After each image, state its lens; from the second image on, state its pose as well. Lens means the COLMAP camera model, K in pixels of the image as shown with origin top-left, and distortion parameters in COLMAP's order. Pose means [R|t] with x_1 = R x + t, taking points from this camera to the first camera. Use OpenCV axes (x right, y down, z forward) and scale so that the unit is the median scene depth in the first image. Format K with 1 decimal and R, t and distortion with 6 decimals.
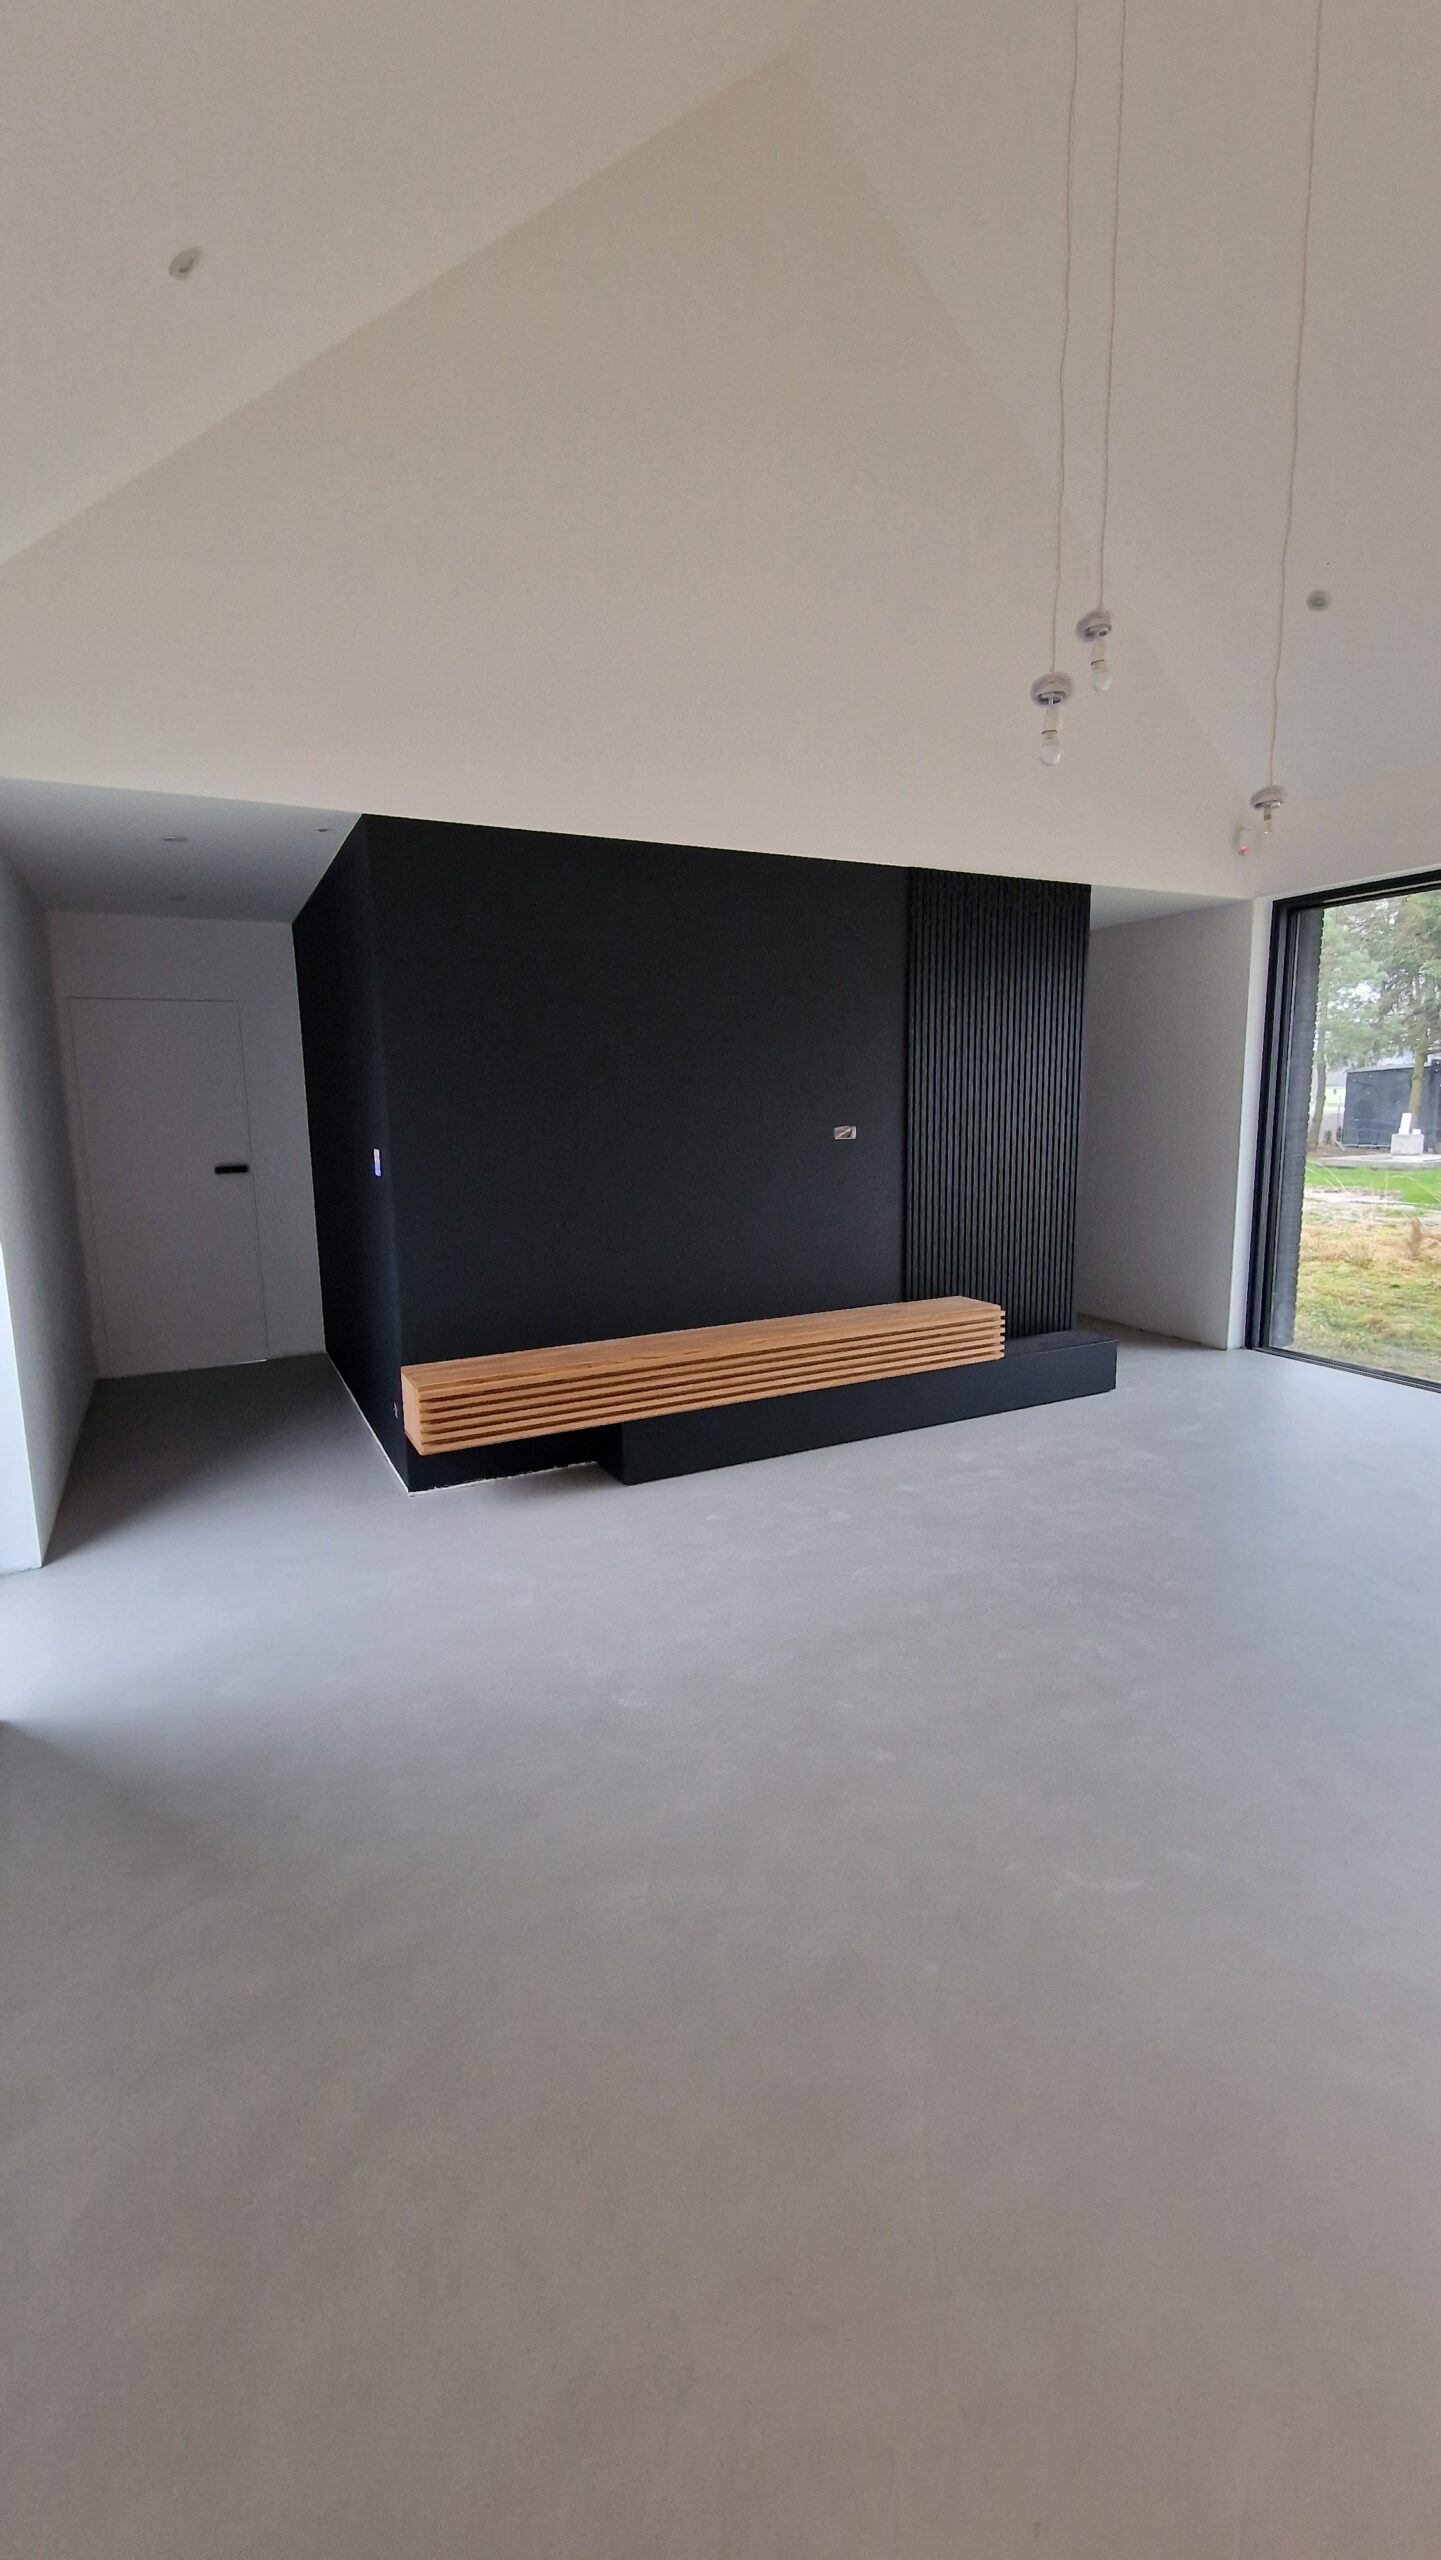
lens RADIAL K [[1051.1, 0, 726.6], [0, 1051.1, 1244.2], [0, 0, 1]] dist [-0.001033, 0.000572]
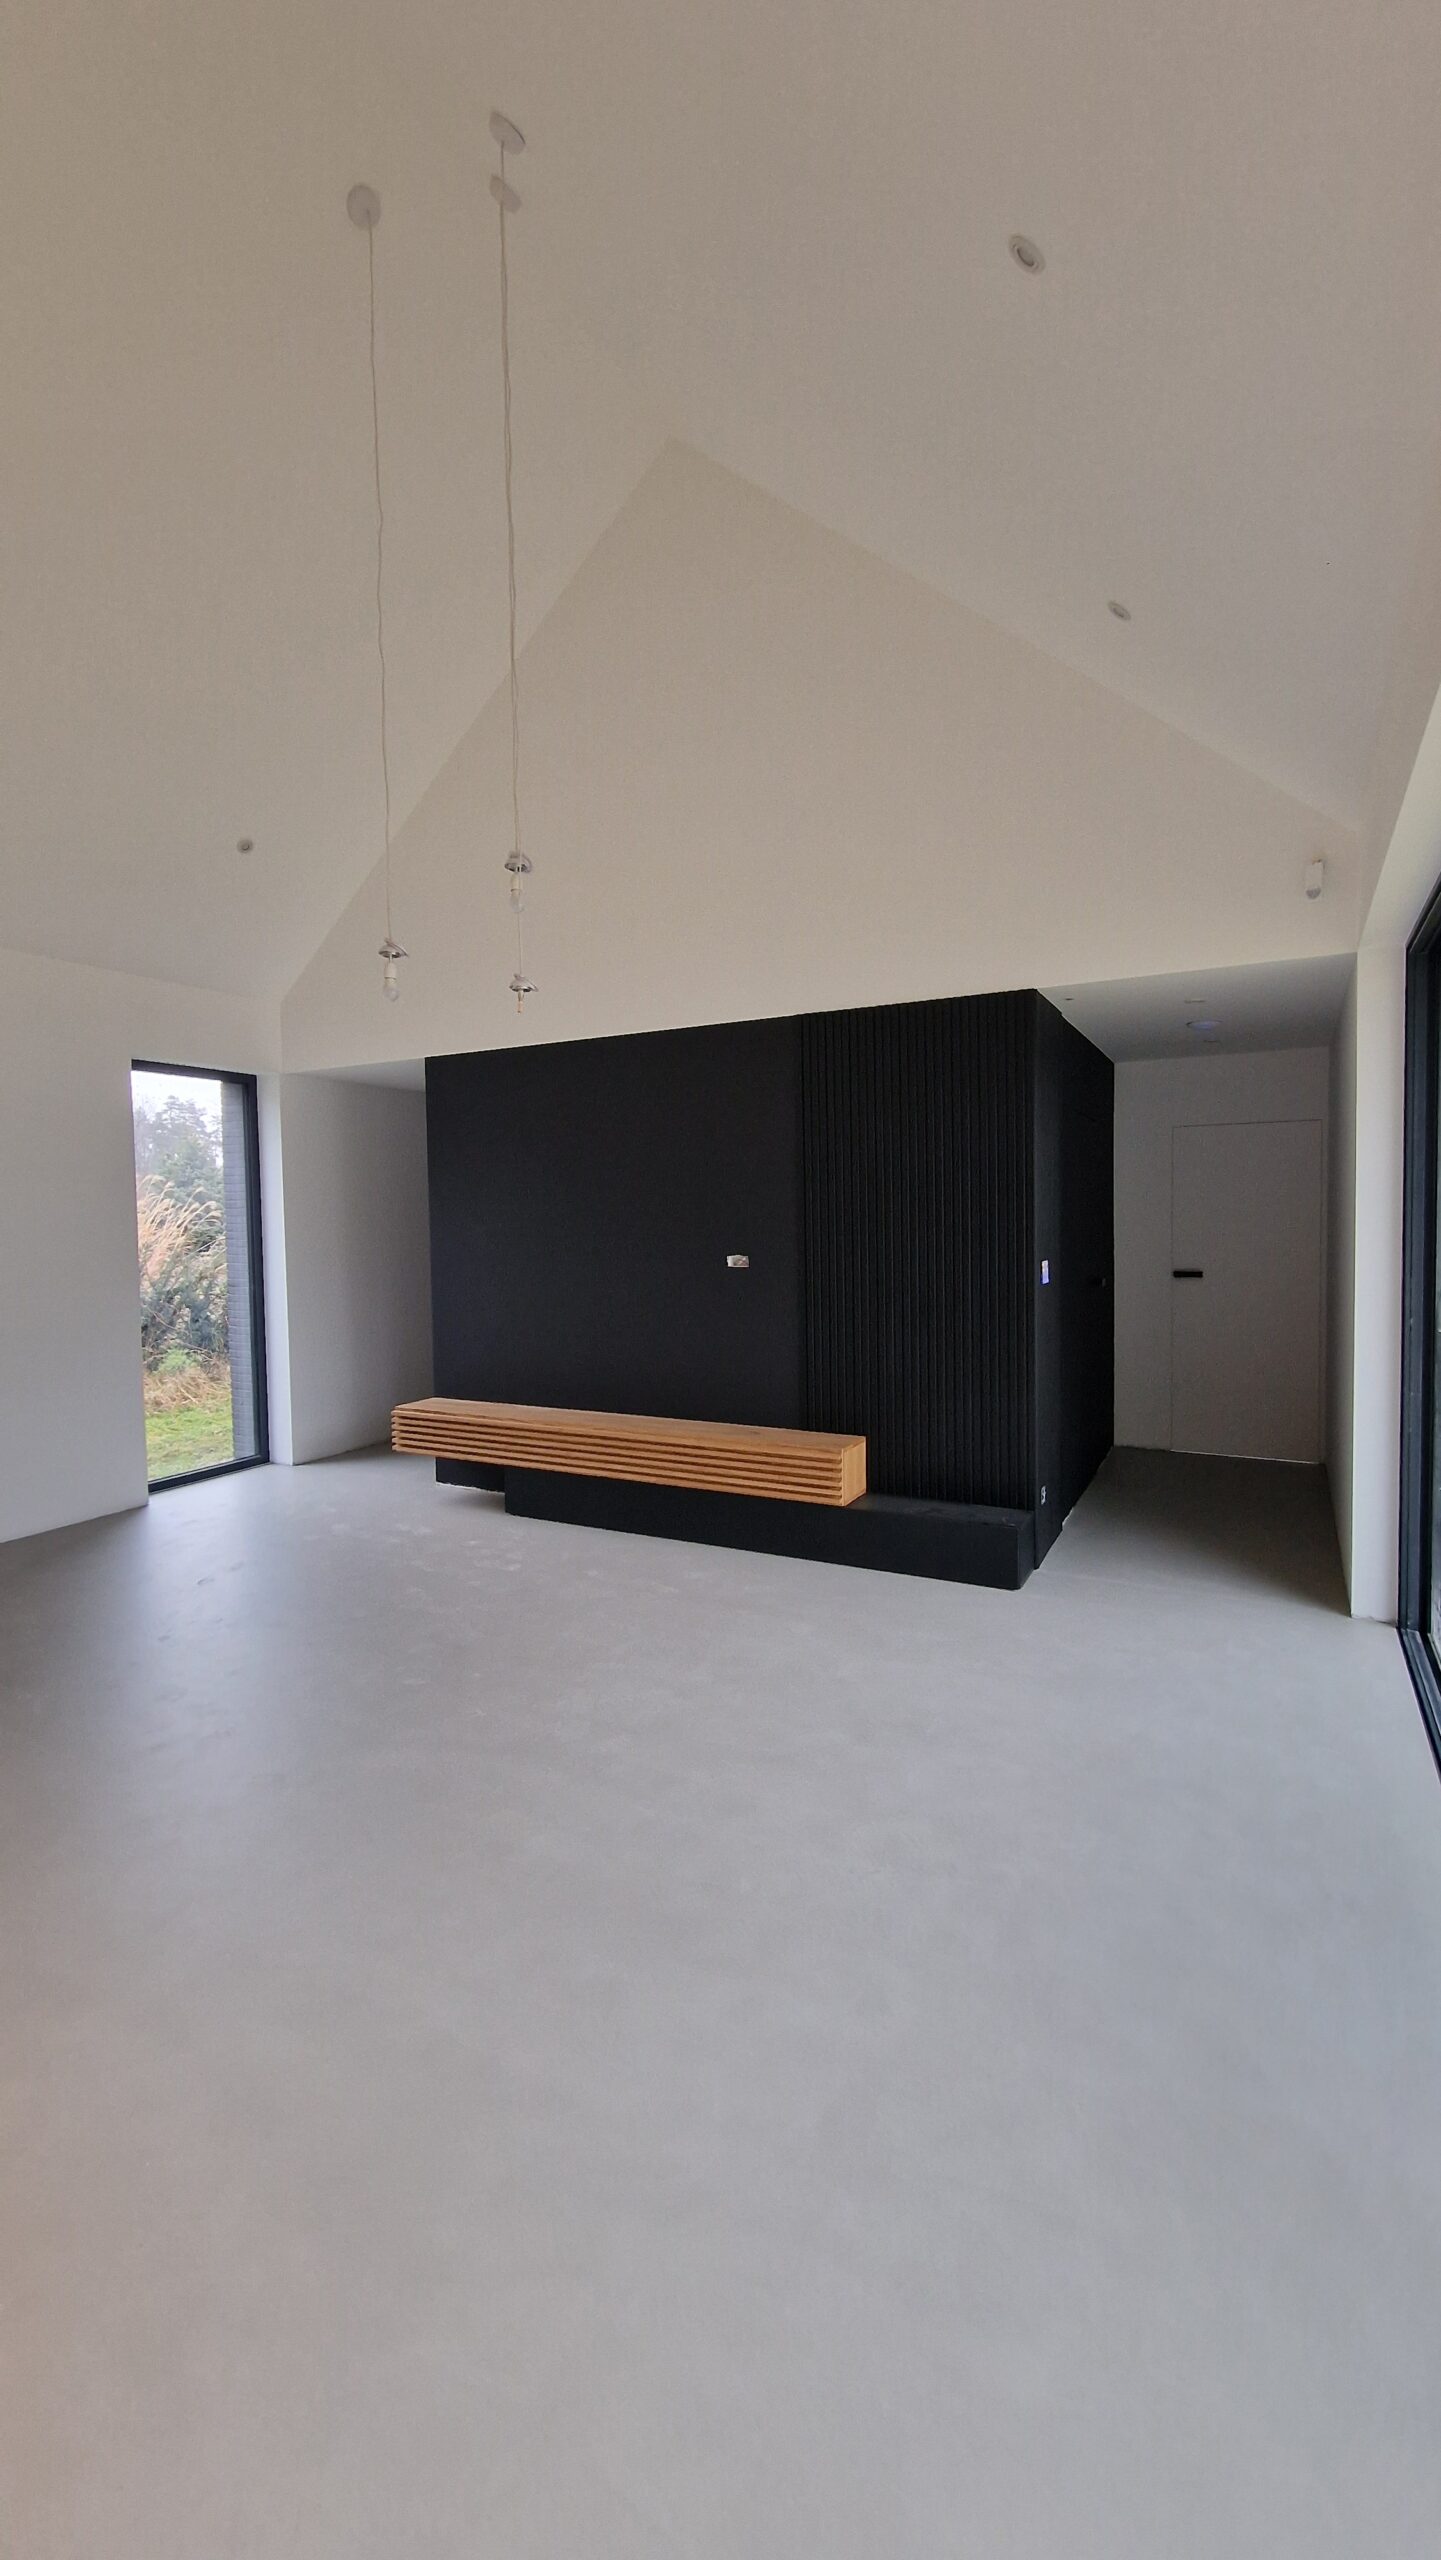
lens RADIAL K [[1051.1, 0, 726.6], [0, 1051.1, 1244.2], [0, 0, 1]] dist [-0.001033, 0.000572]
pose [[0.590275, 0.034341, -0.806471, 0.937027], [-0.113478, 0.992703, -0.040786, -0.073572], [0.799186, 0.115592, 0.589865, 0.323442]]
